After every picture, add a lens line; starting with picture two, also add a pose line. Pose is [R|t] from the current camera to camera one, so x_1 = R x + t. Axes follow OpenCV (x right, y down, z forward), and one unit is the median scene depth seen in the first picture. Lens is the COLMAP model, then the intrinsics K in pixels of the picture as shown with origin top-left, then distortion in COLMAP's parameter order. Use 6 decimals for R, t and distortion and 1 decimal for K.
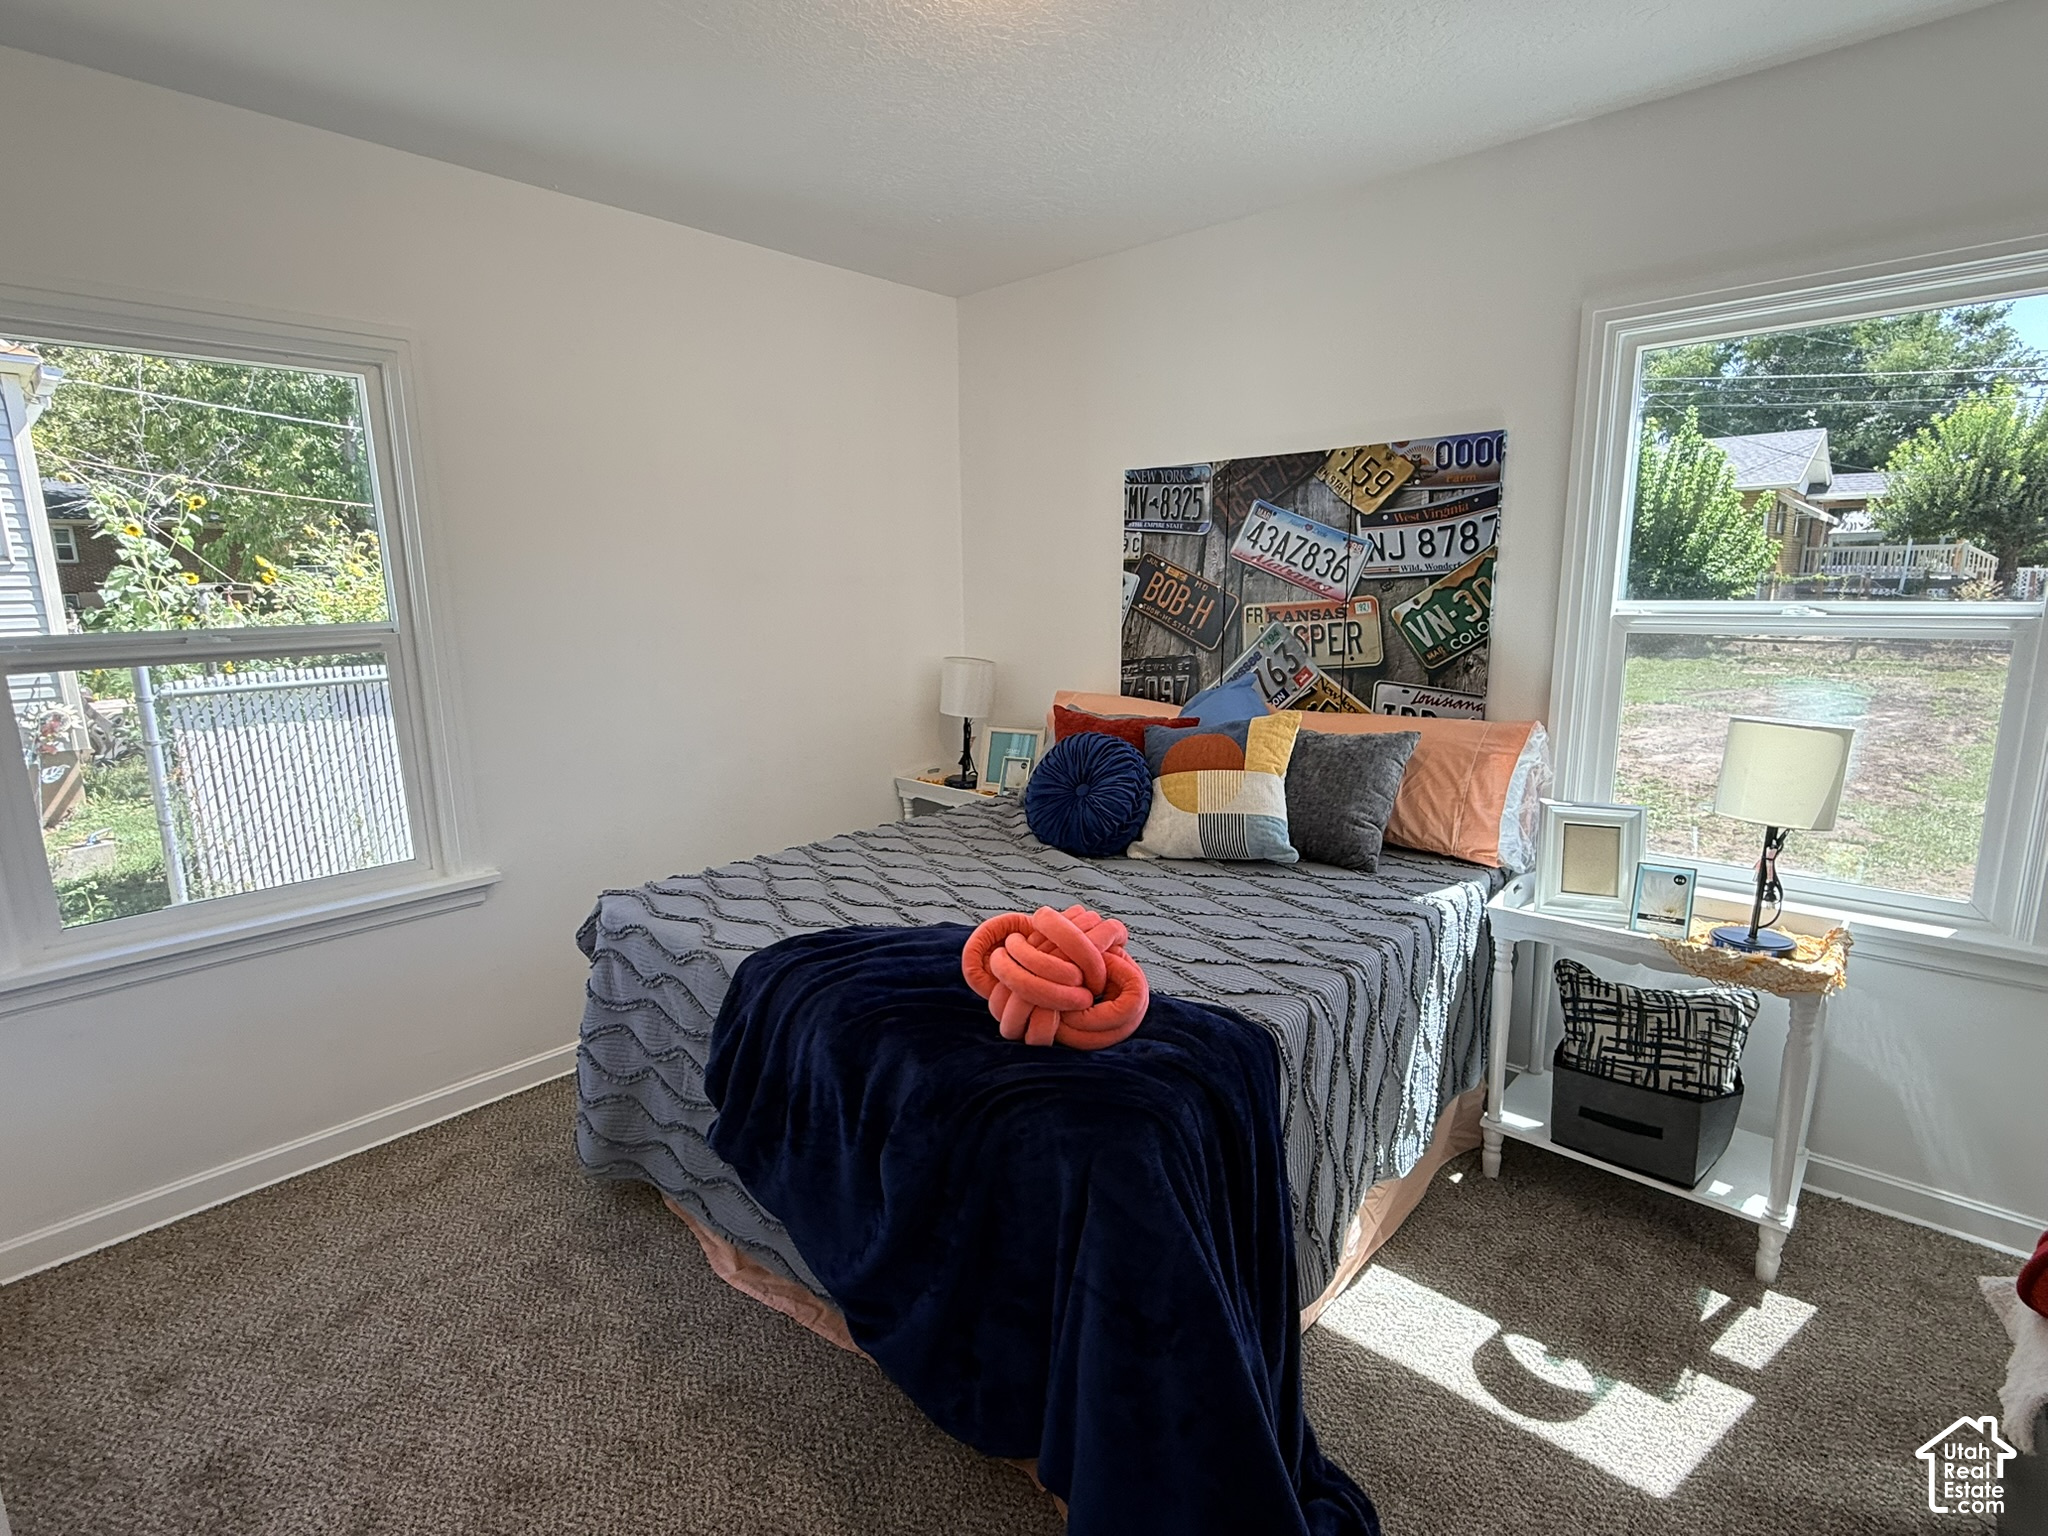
lens RADIAL K [[991.7, 0, 1017.4], [0, 991.7, 765.7], [0, 0, 1]] dist [0.000596, -0.000430]
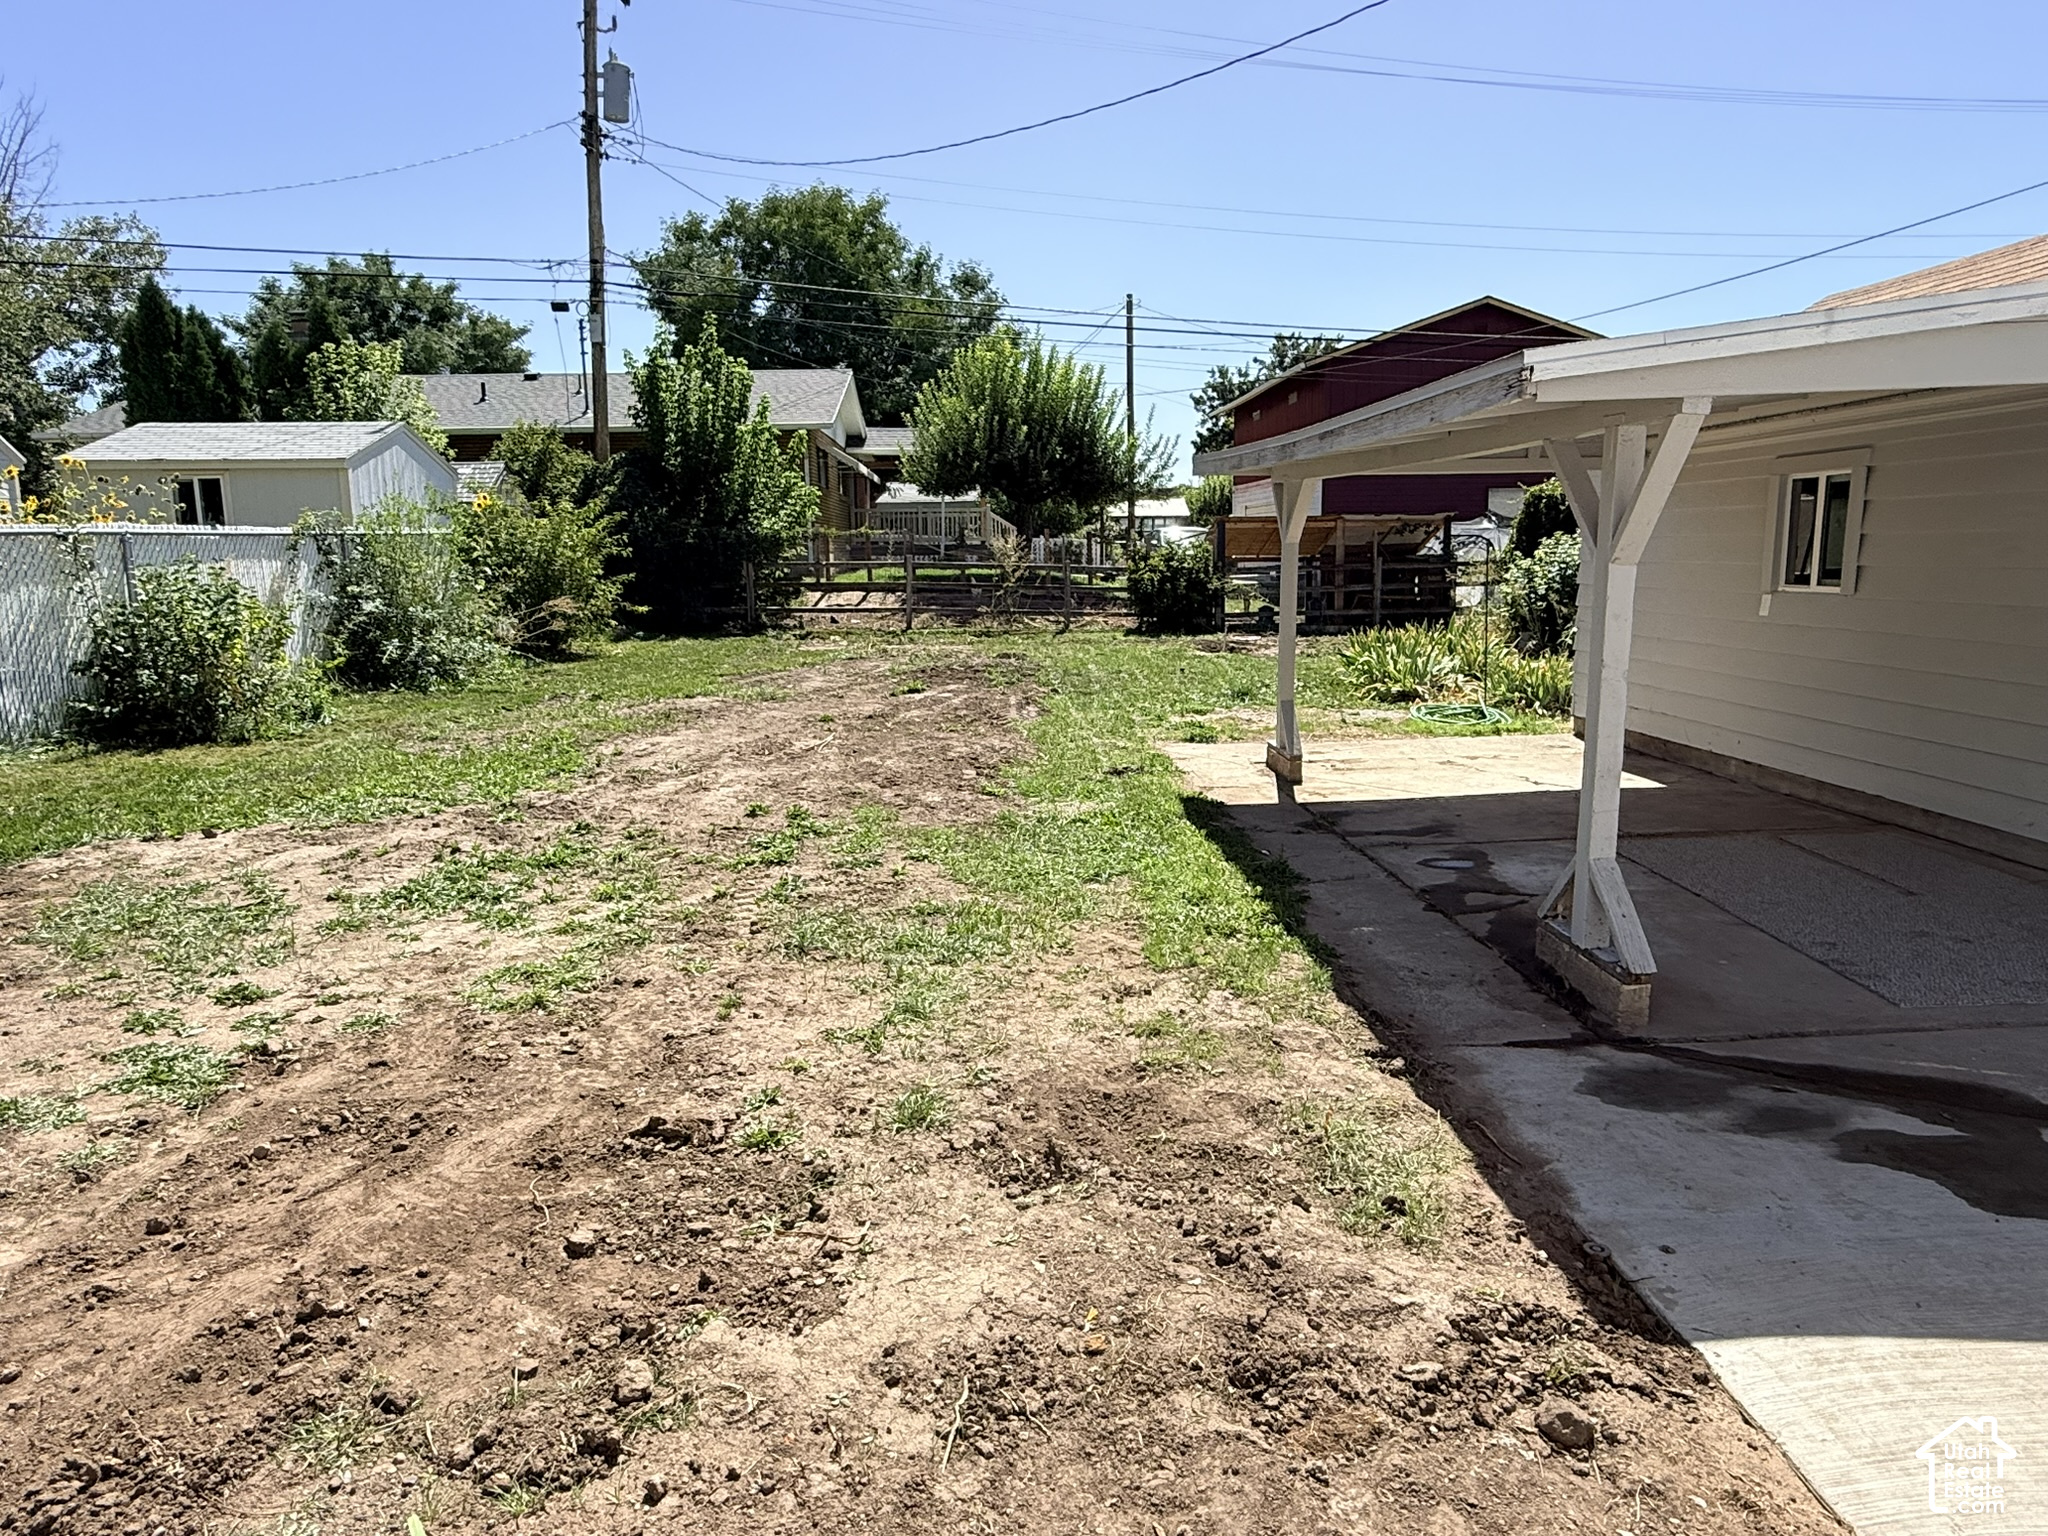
lens RADIAL K [[1259.8, 0, 1013.8], [0, 1259.8, 769.1], [0, 0, 1]] dist [-0.008860, 0.005676]
pose [[0.714597, -0.111922, 0.690525, 0.134629], [0.130800, 0.991086, 0.025277, -0.004659], [-0.687199, 0.072258, 0.722867, 0.153140]]
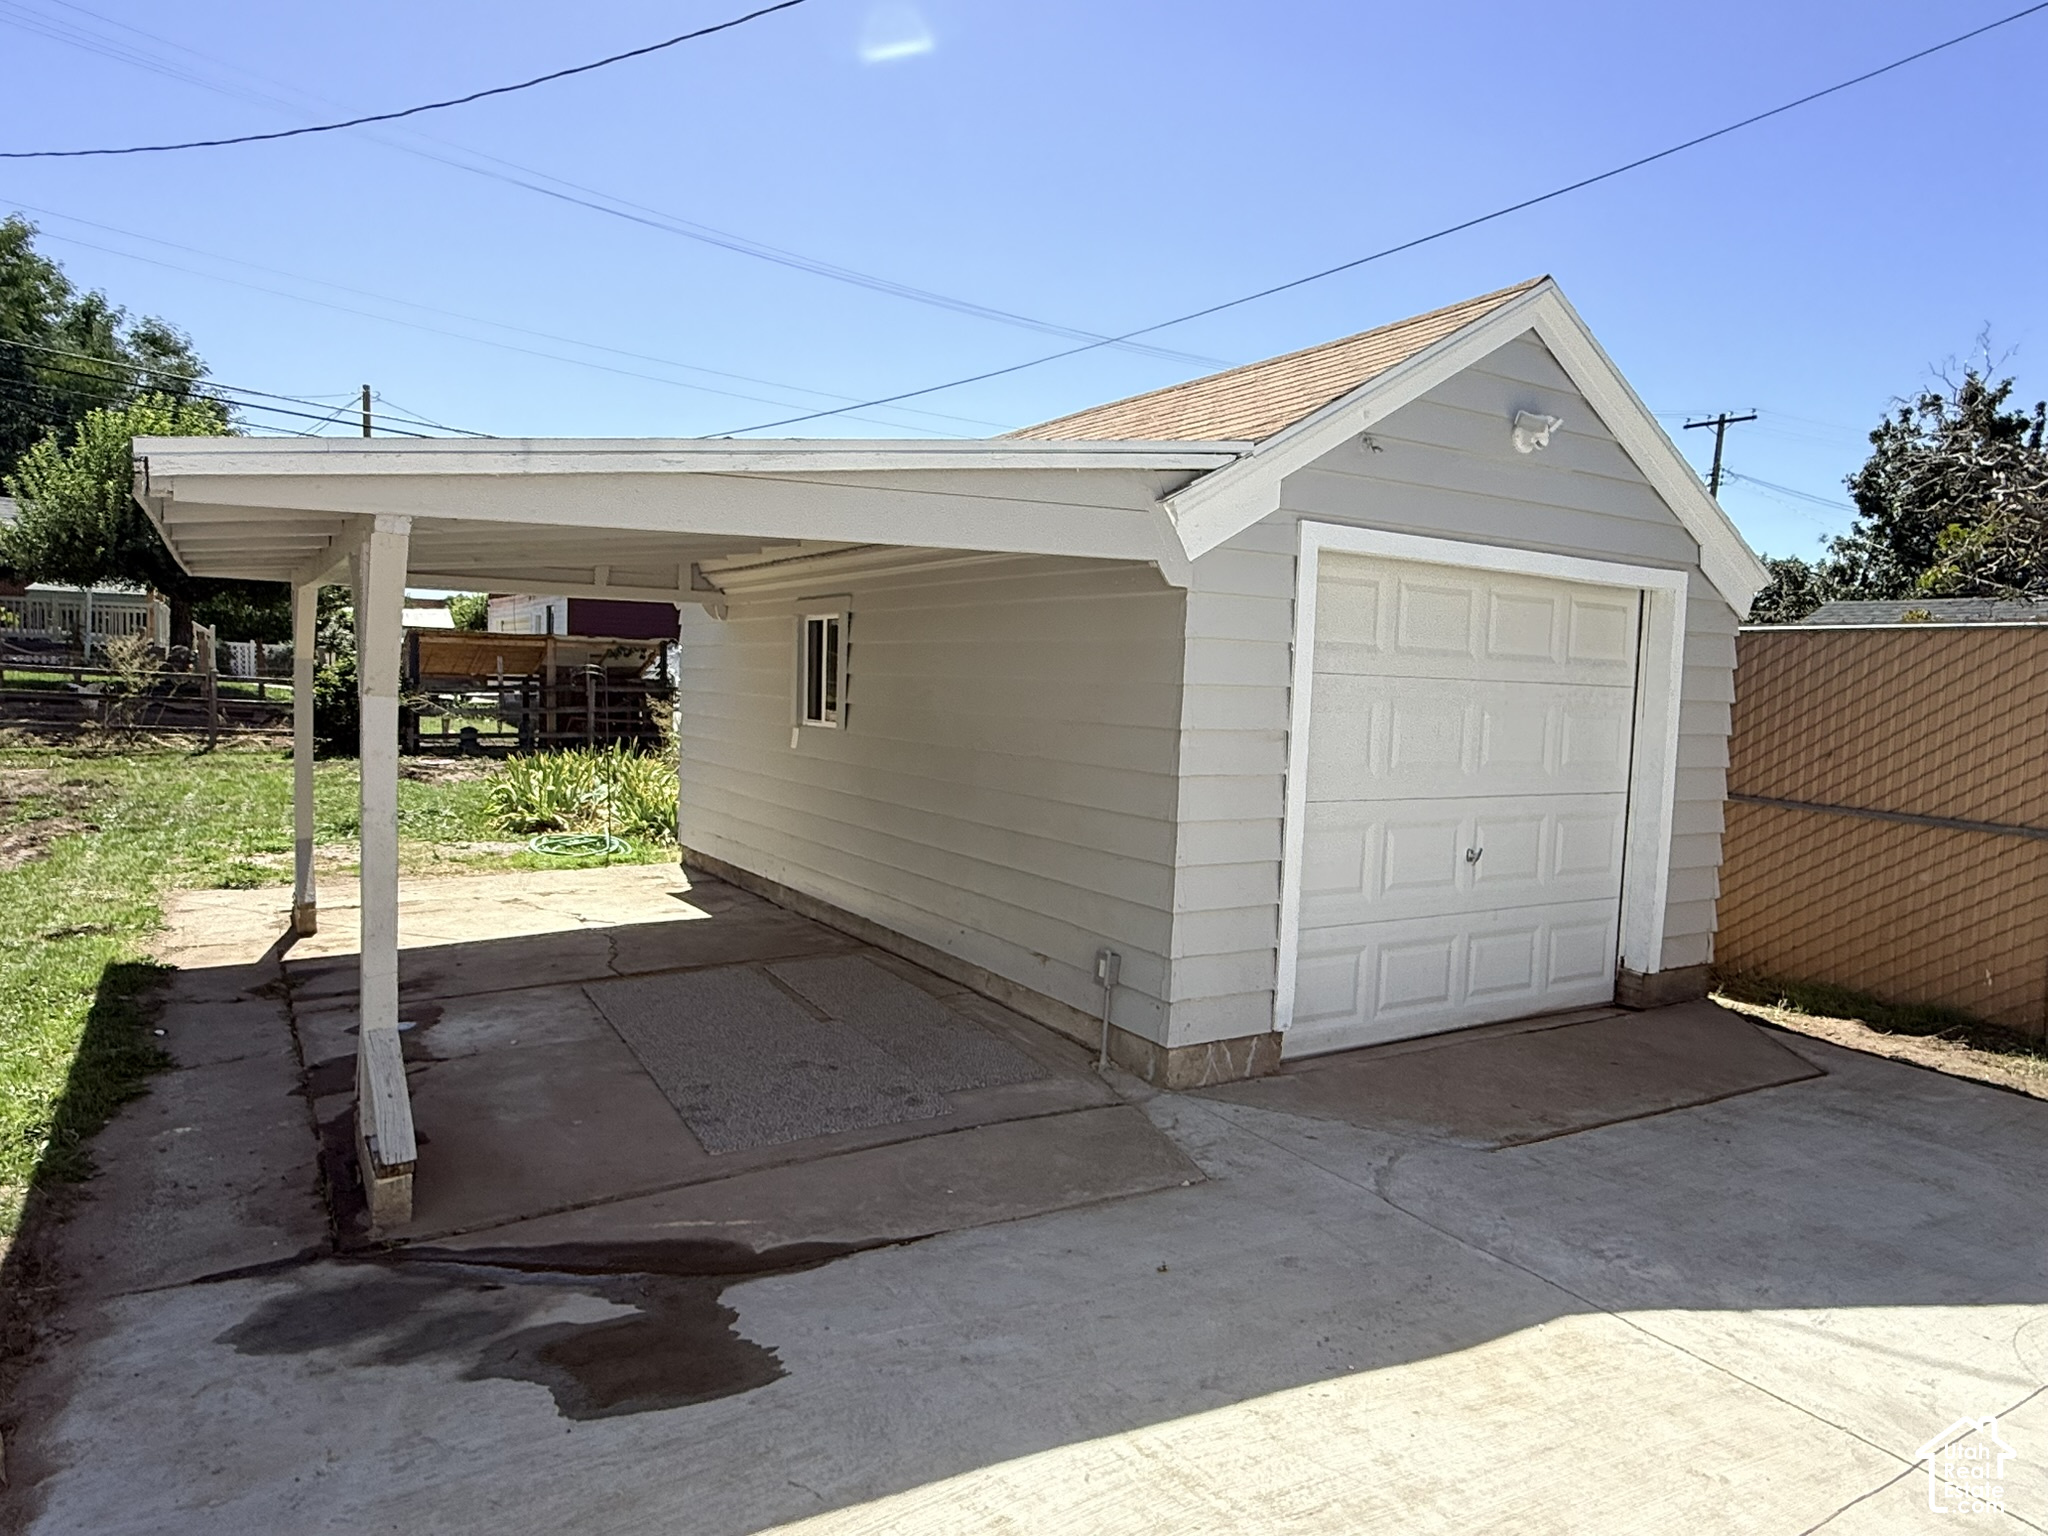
lens RADIAL K [[1259.8, 0, 1019.0], [0, 1259.8, 770.5], [0, 0, 1]] dist [-0.008860, 0.005676]
pose [[0.264771, -0.044856, 0.963268, 0.188641], [0.145127, 0.989394, 0.006181, 0.002147], [-0.953328, 0.138160, 0.268472, 0.104127]]
